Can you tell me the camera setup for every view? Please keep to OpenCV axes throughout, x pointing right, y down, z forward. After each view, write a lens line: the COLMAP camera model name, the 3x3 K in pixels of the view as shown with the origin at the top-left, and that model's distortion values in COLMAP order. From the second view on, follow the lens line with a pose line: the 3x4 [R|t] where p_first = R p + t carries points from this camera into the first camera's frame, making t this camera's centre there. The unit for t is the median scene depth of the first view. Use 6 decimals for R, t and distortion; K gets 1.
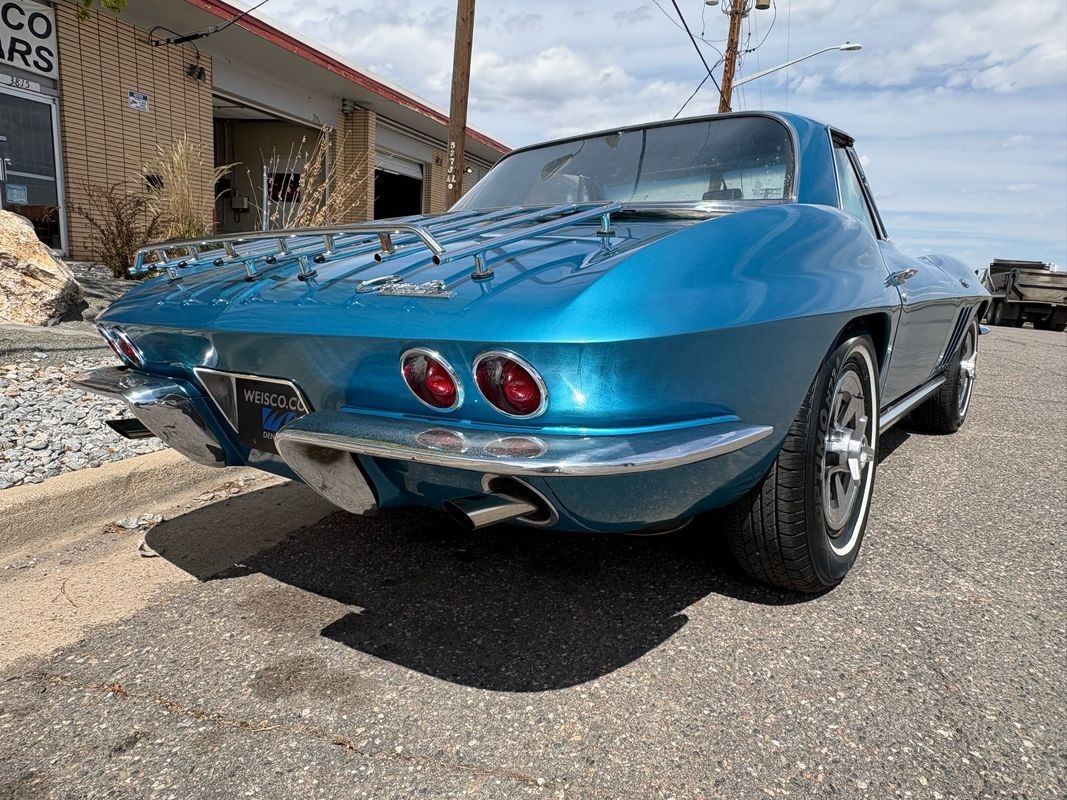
lens RADIAL K [[699.4, 0, 530.5], [0, 699.4, 406.3], [0, 0, 1]] dist [0.000286, 0.002008]
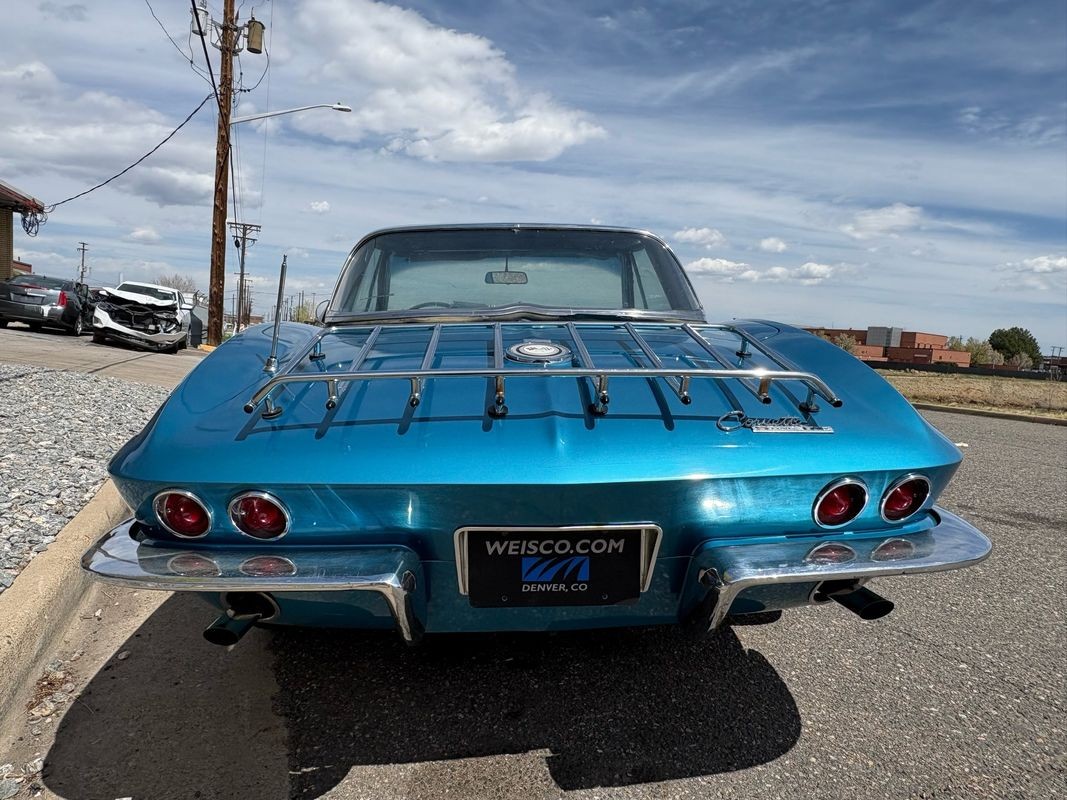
lens RADIAL K [[699.4, 0, 529.5], [0, 699.4, 404.6], [0, 0, 1]] dist [0.000286, 0.002008]
pose [[0.753364, -0.077990, 0.652963, -0.358656], [0.110151, 0.993880, -0.008379, -0.069666], [-0.648313, 0.078237, 0.757343, 0.118513]]
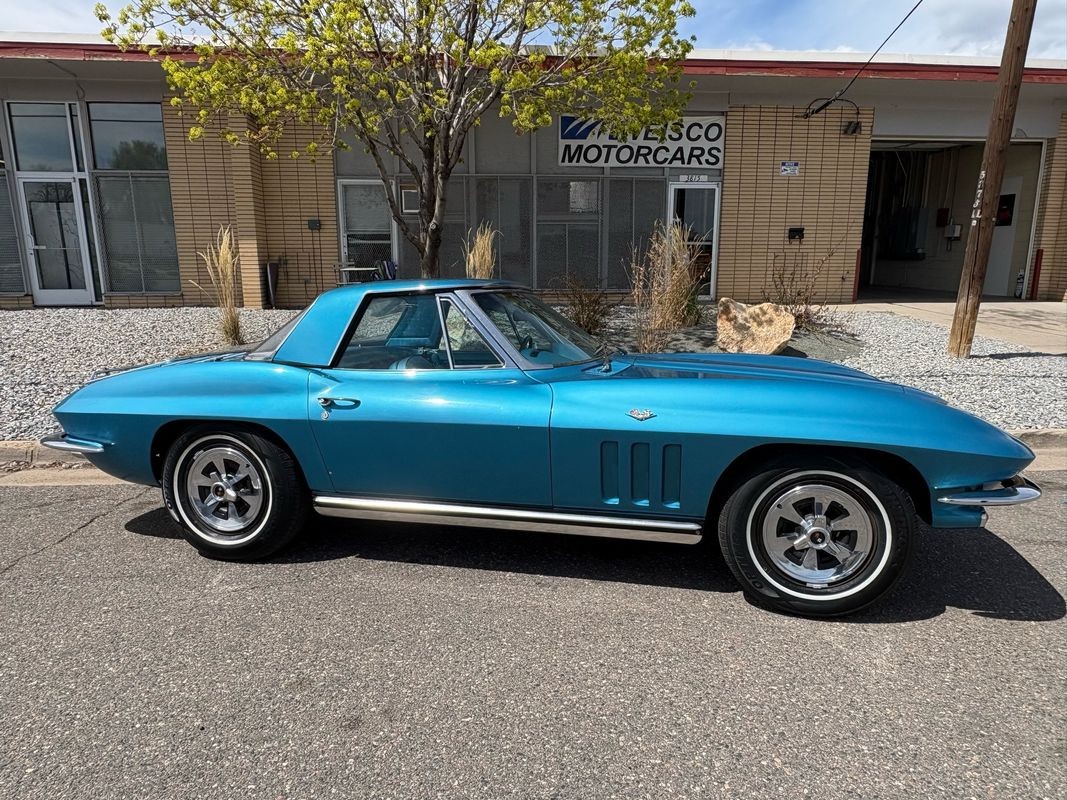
lens RADIAL K [[699.4, 0, 530.4], [0, 699.4, 399.0], [0, 0, 1]] dist [0.000286, 0.002008]
pose [[0.413517, 0.124895, -0.901890, 1.119398], [-0.148716, 0.986510, 0.068427, -0.195066], [0.898269, 0.105829, 0.426512, 0.416736]]
